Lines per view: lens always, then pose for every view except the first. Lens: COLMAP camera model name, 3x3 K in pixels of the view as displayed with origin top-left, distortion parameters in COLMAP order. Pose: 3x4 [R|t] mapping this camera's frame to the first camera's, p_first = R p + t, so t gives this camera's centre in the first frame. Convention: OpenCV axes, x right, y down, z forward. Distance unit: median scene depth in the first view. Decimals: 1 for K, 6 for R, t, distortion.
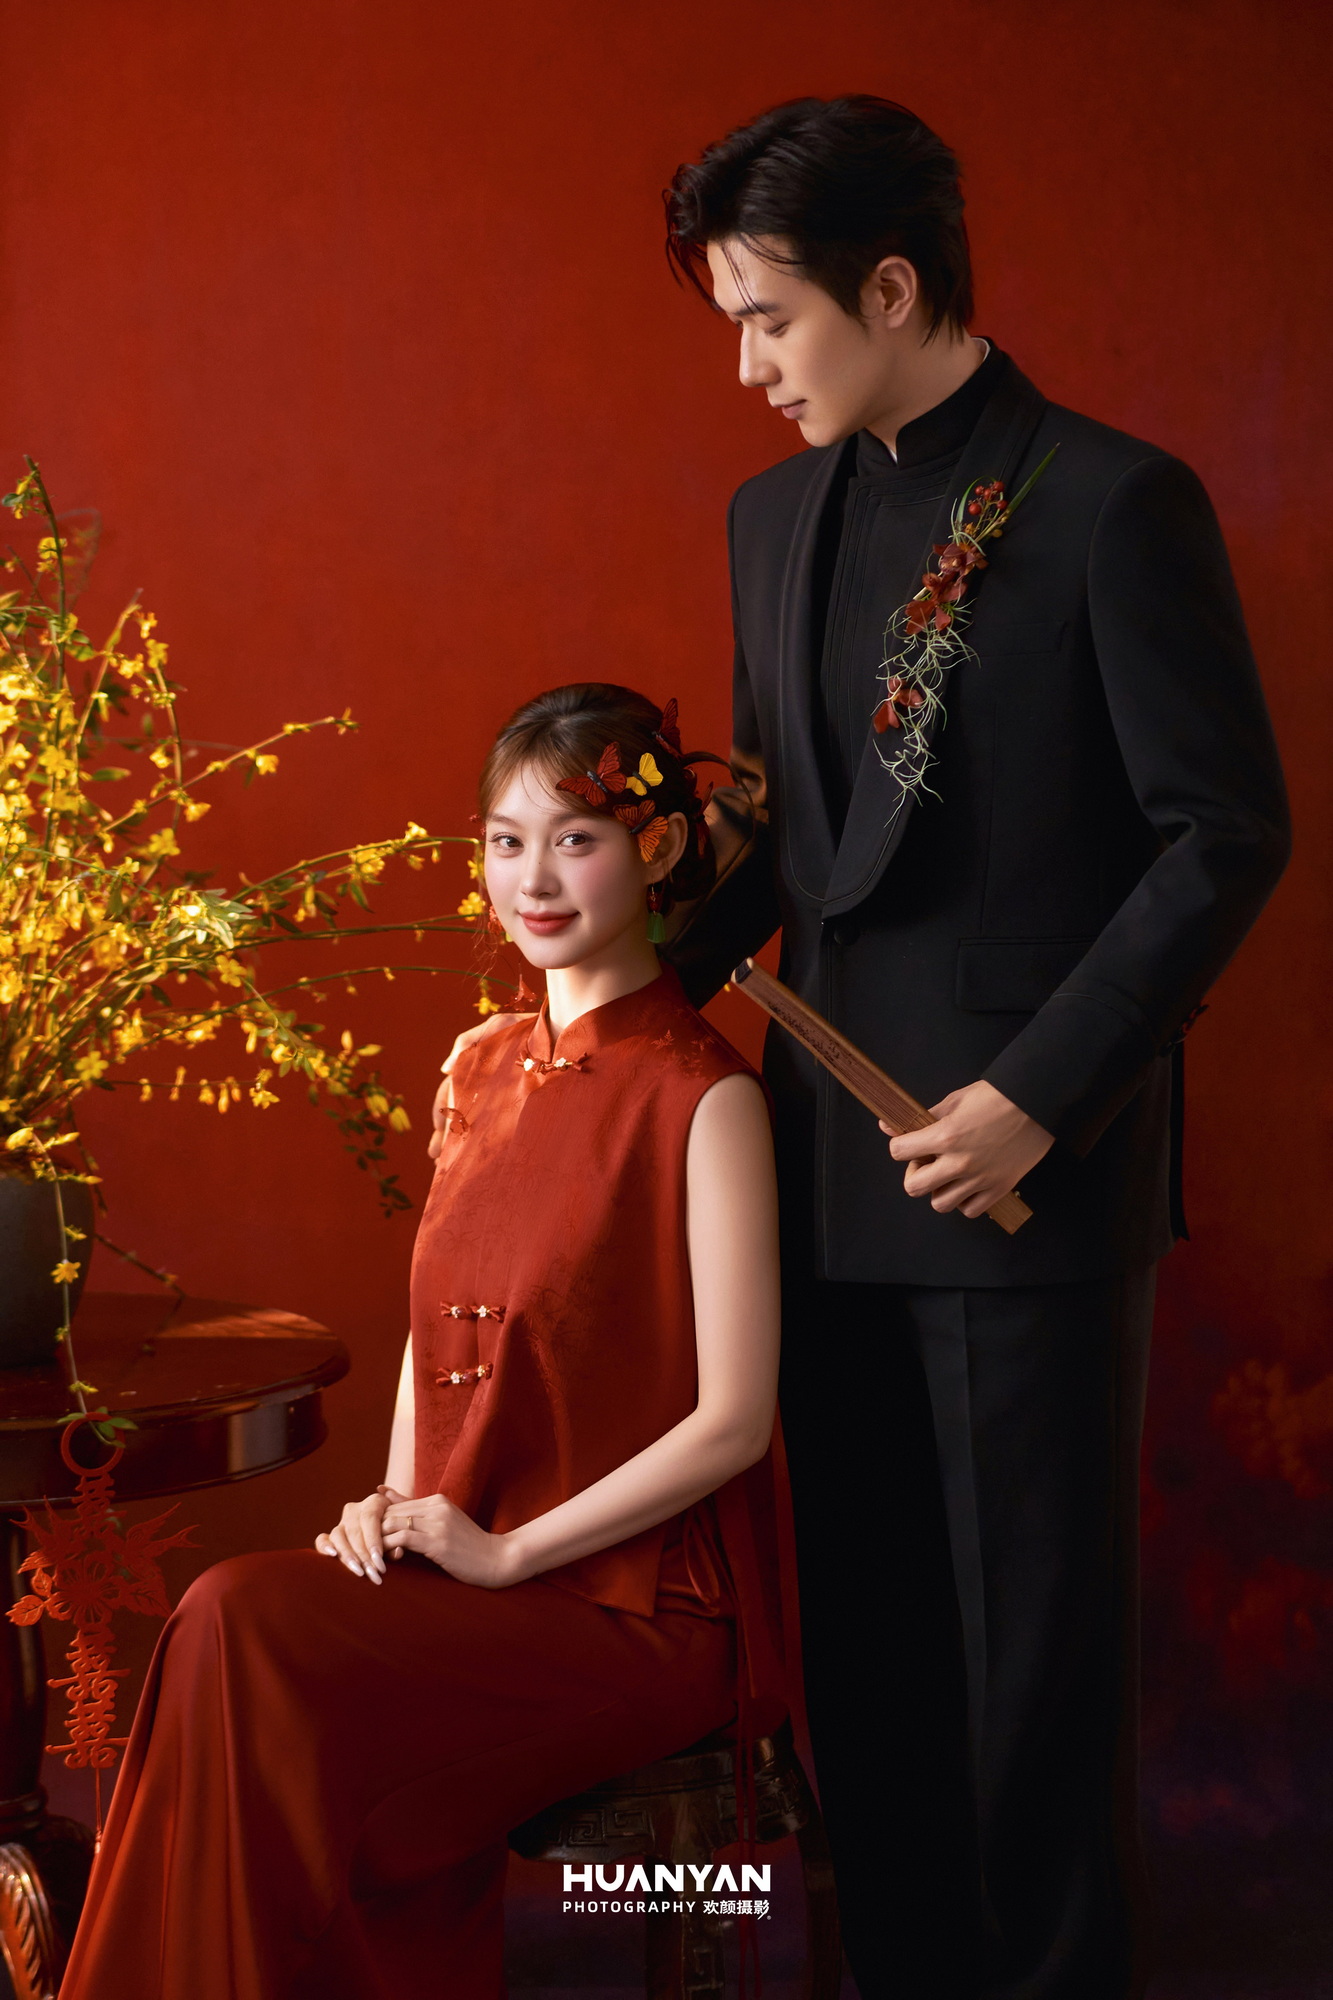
lens RADIAL K [[4743.8, 0, 666.5], [0, 4743.8, 1000.0], [0, 0, 1]] dist [-0.046927, -0.273014]
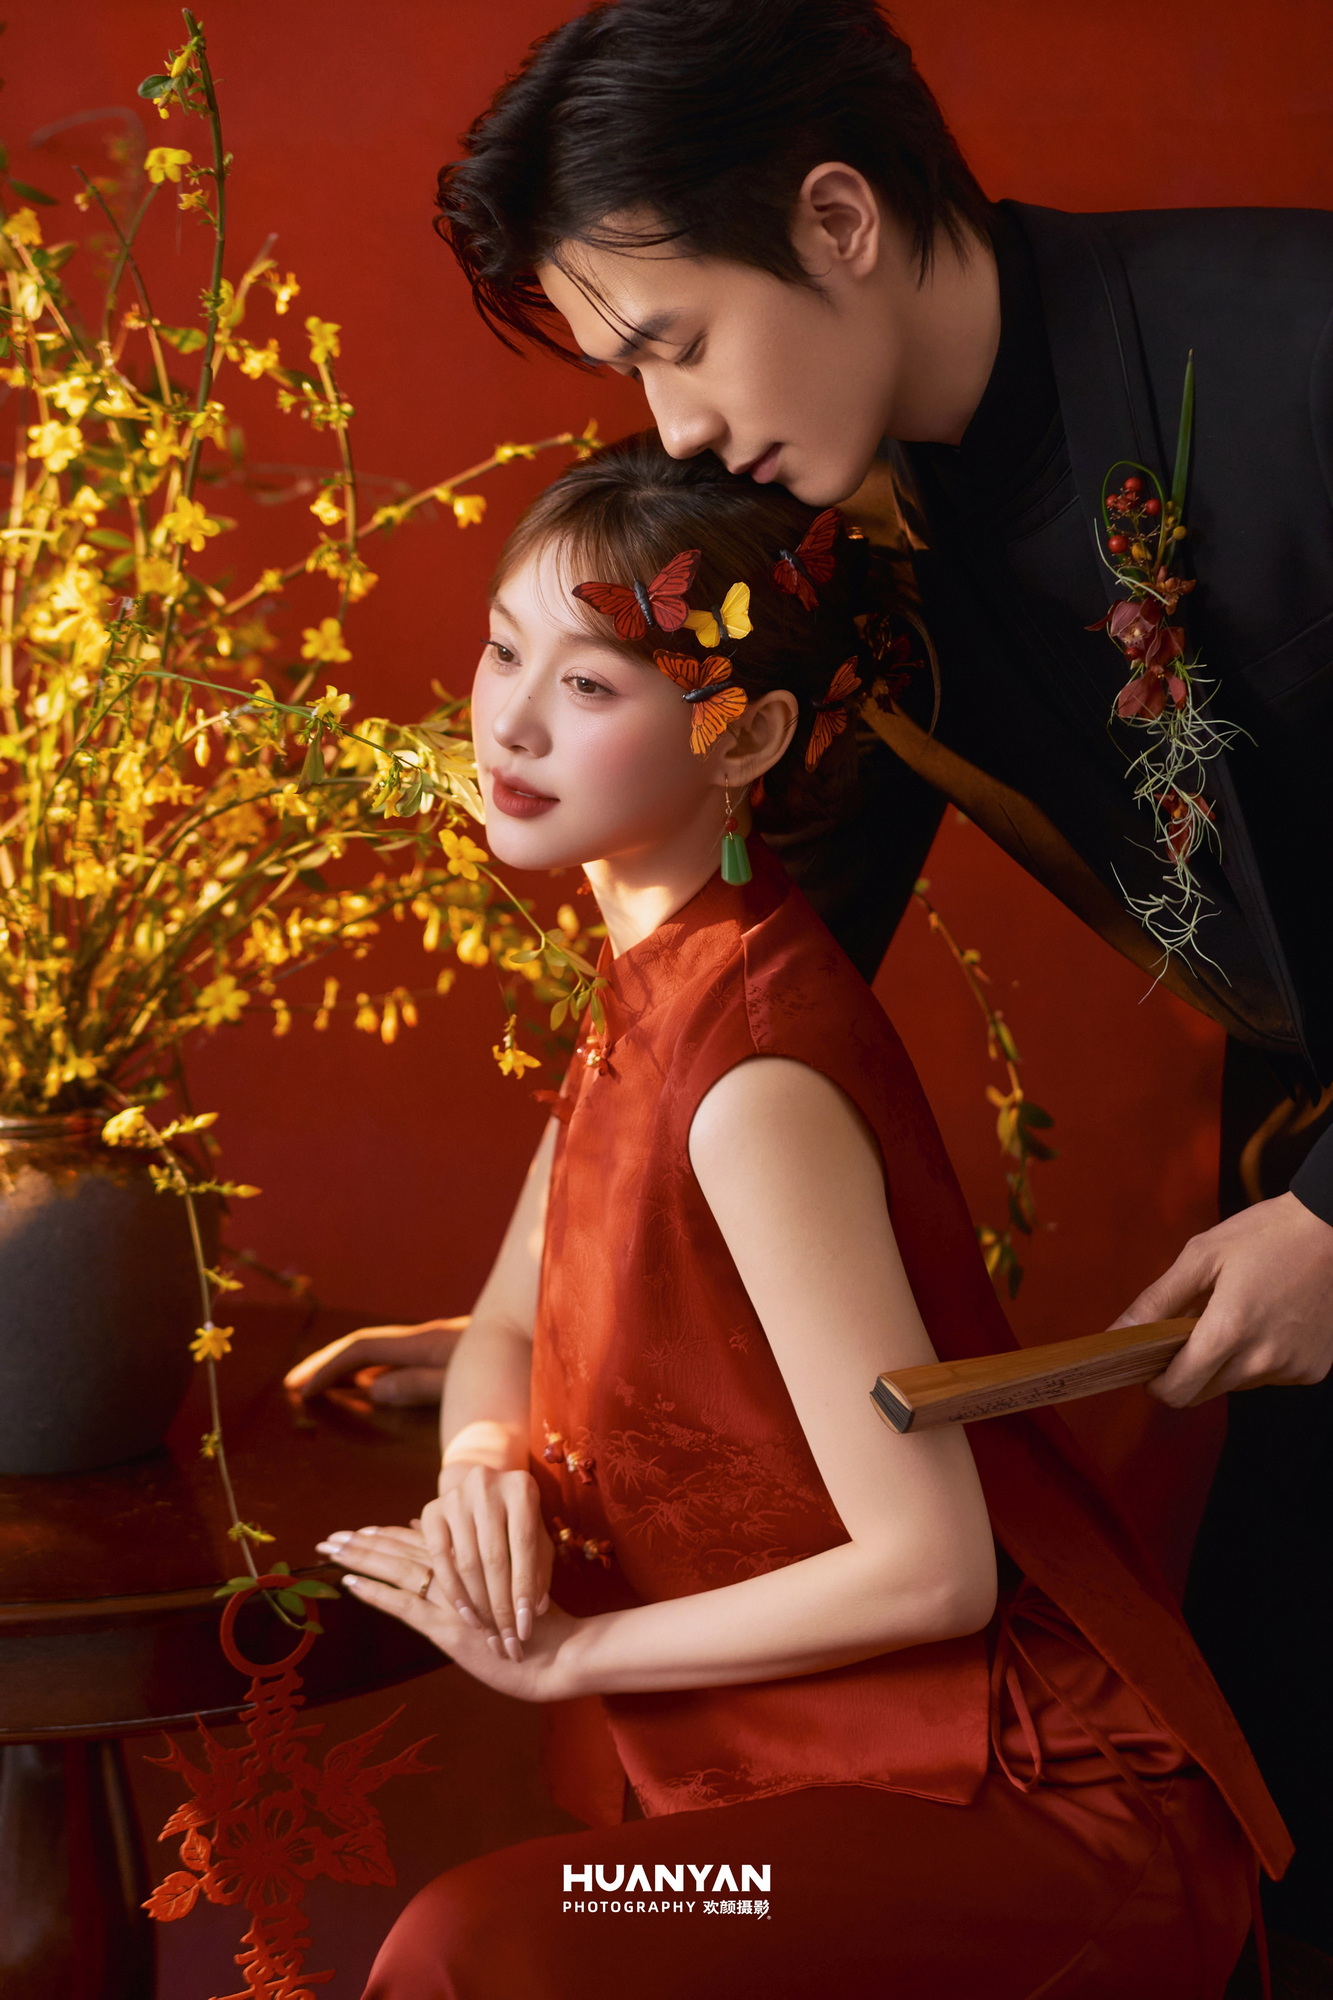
lens RADIAL K [[4839.7, 0, 666.3], [0, 4839.7, 935.6], [0, 0, 1]] dist [0.422124, -7.013436]
pose [[0.997584, -0.024163, 0.065126, -0.104424], [0.020105, 0.997858, 0.062252, -0.033656], [-0.066491, -0.060792, 0.995933, 0.352737]]
